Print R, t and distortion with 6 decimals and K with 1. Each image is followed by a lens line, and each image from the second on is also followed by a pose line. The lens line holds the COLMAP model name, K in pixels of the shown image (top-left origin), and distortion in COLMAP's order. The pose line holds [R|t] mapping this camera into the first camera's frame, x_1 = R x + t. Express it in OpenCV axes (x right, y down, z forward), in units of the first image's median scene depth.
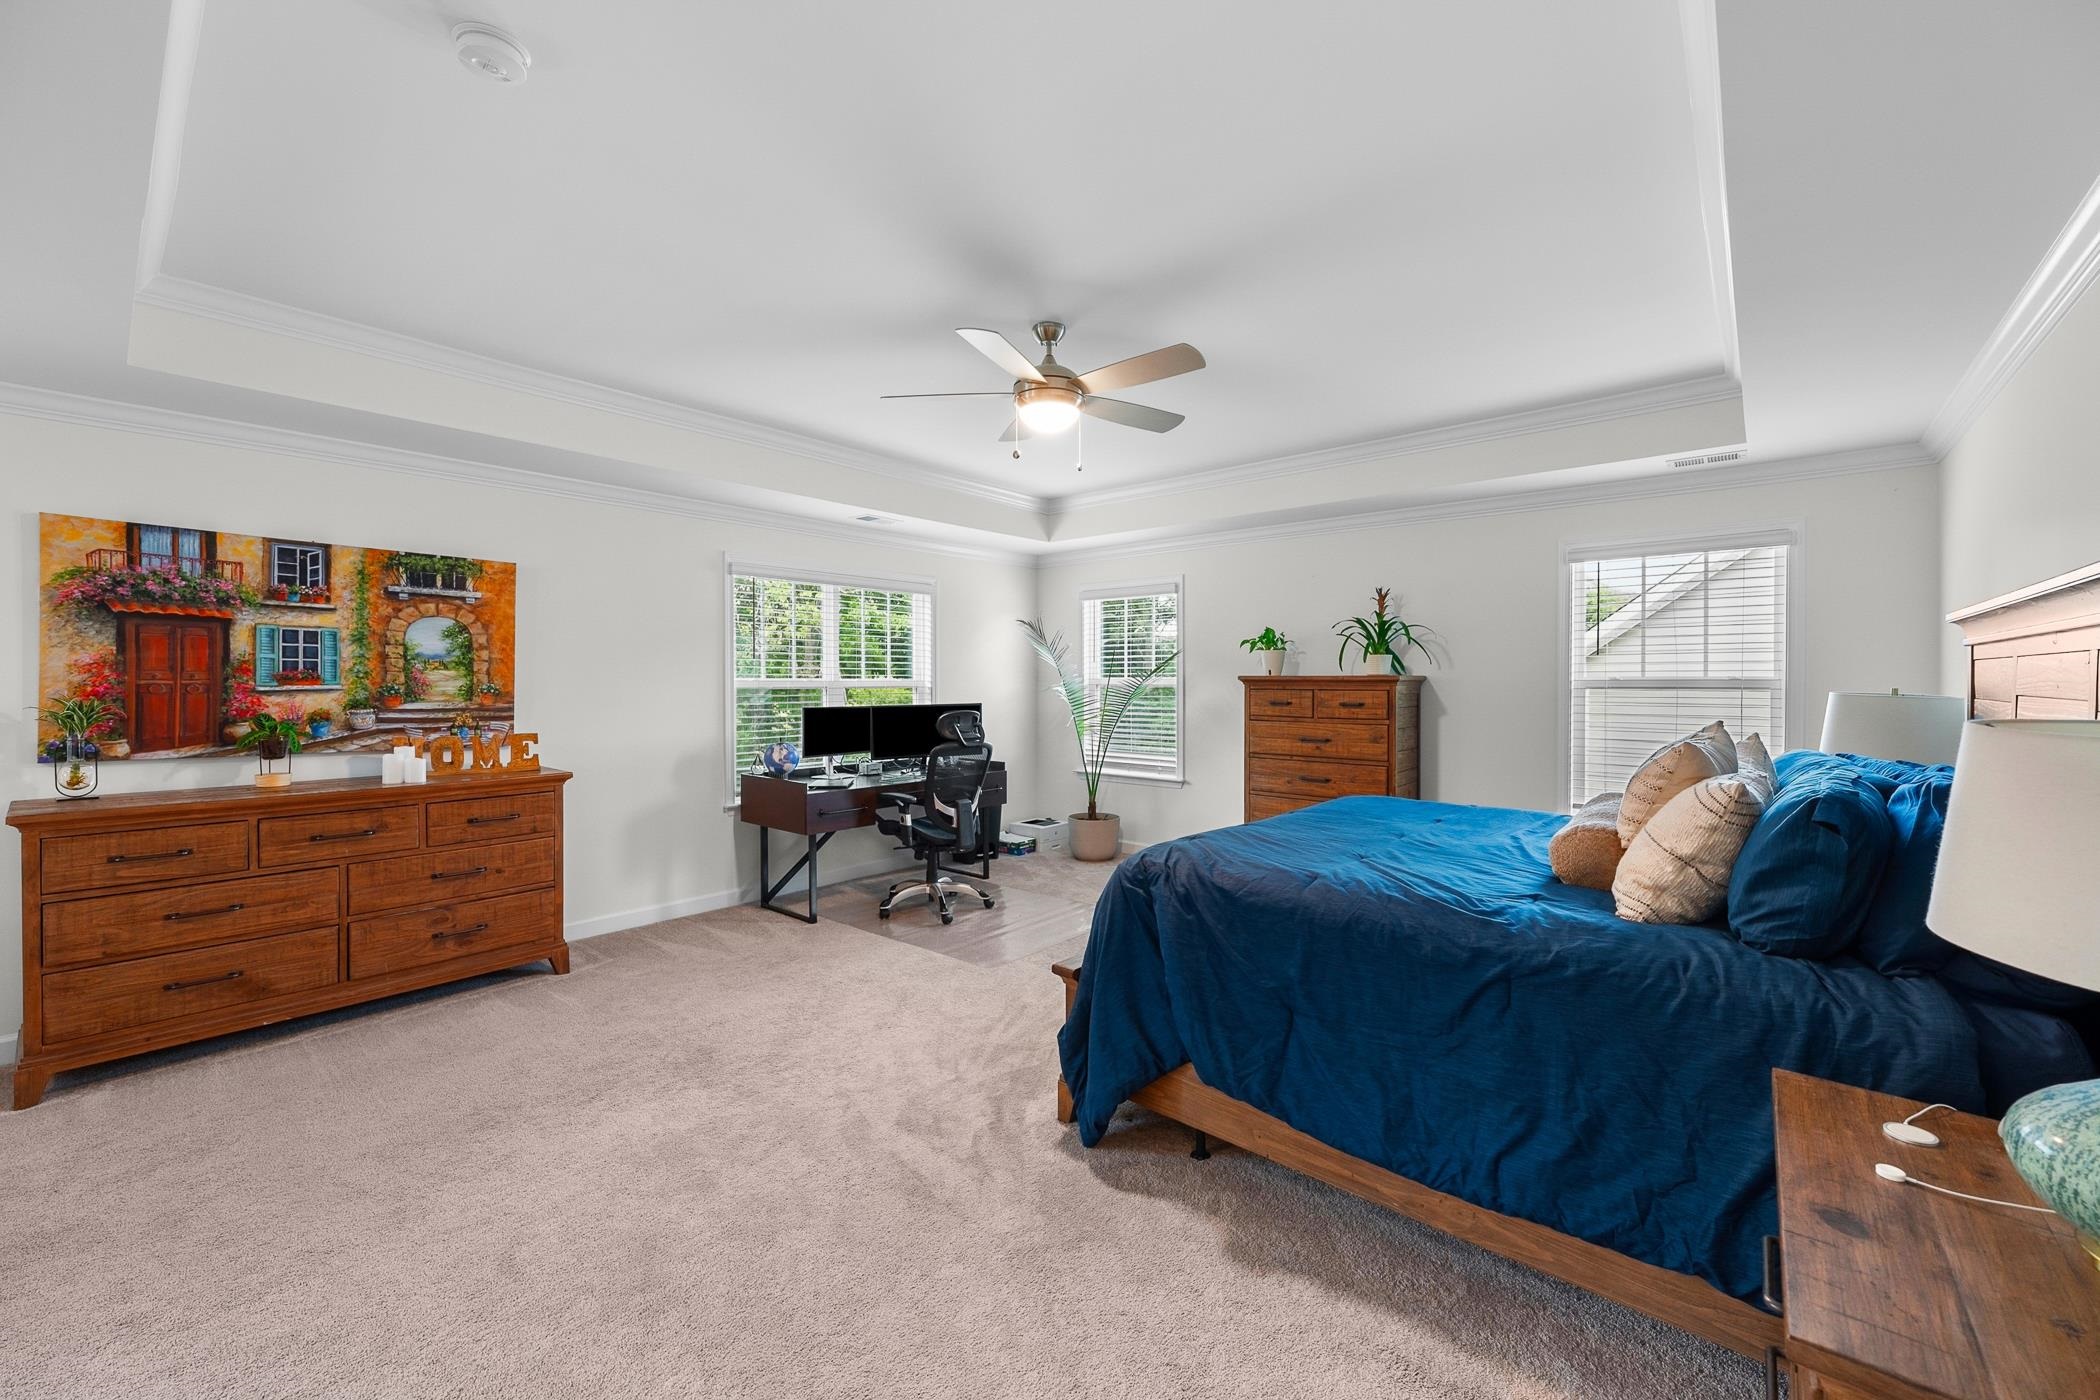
lens RADIAL K [[835.8, 0, 1050.0], [0, 835.8, 700.0], [0, 0, 1]] dist [-0.000112, -0.000017]
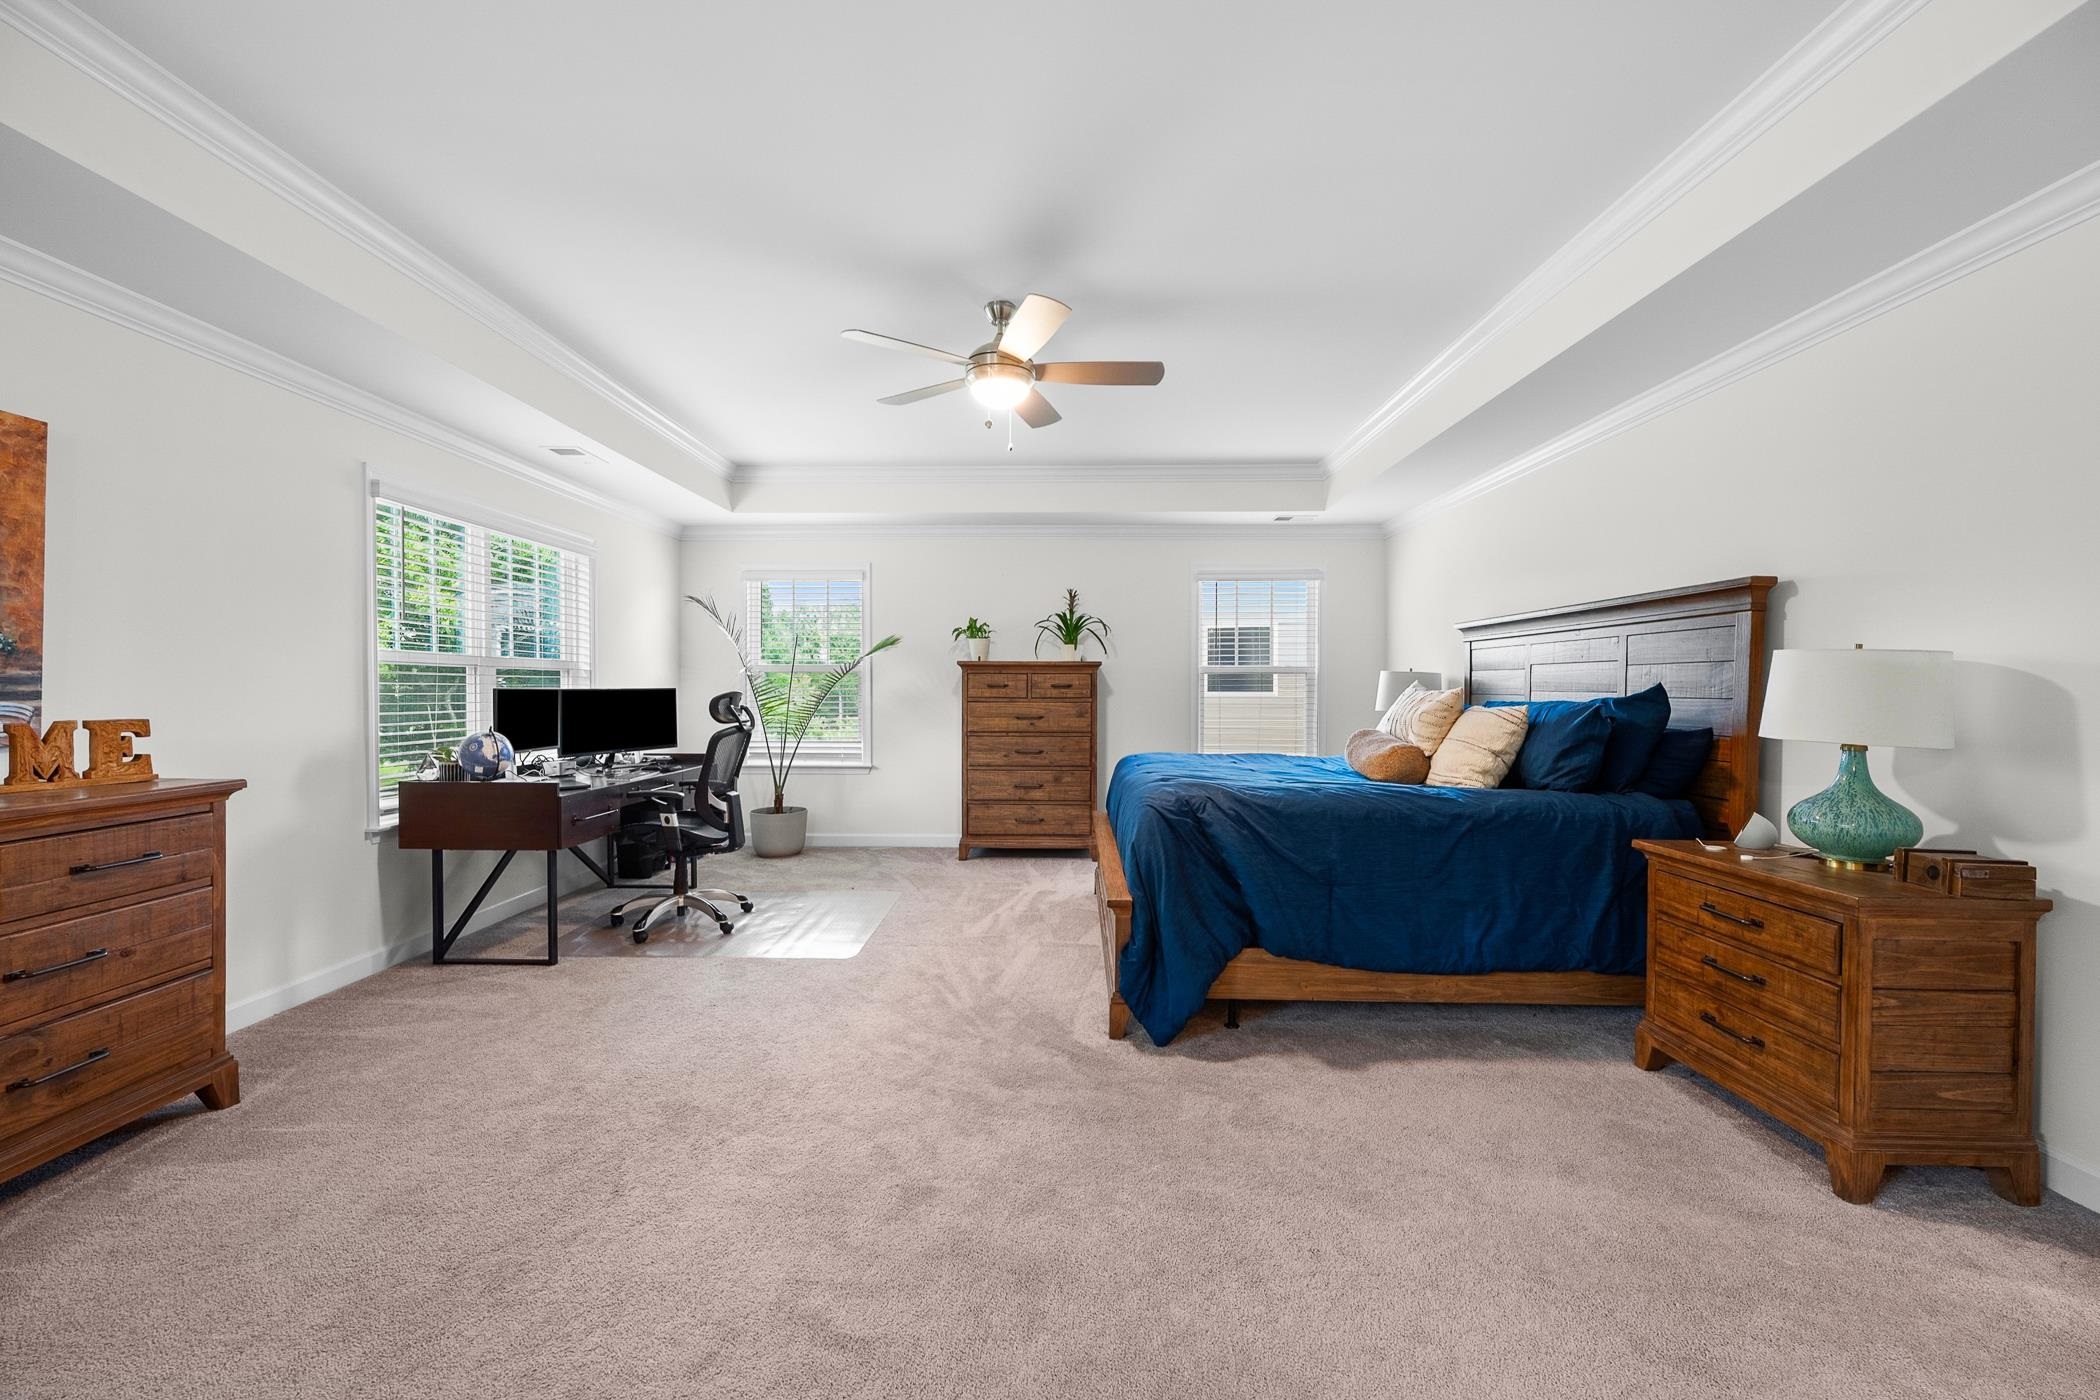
lens RADIAL K [[824.8, 0, 1050.0], [0, 824.8, 711.2], [0, 0, 1]] dist [-0.000916, -0.000119]
pose [[0.768814, -0.016320, 0.639264, -0.429582], [0.013669, 0.999865, 0.009087, 0.032914], [-0.639326, 0.001752, 0.768934, 0.122071]]
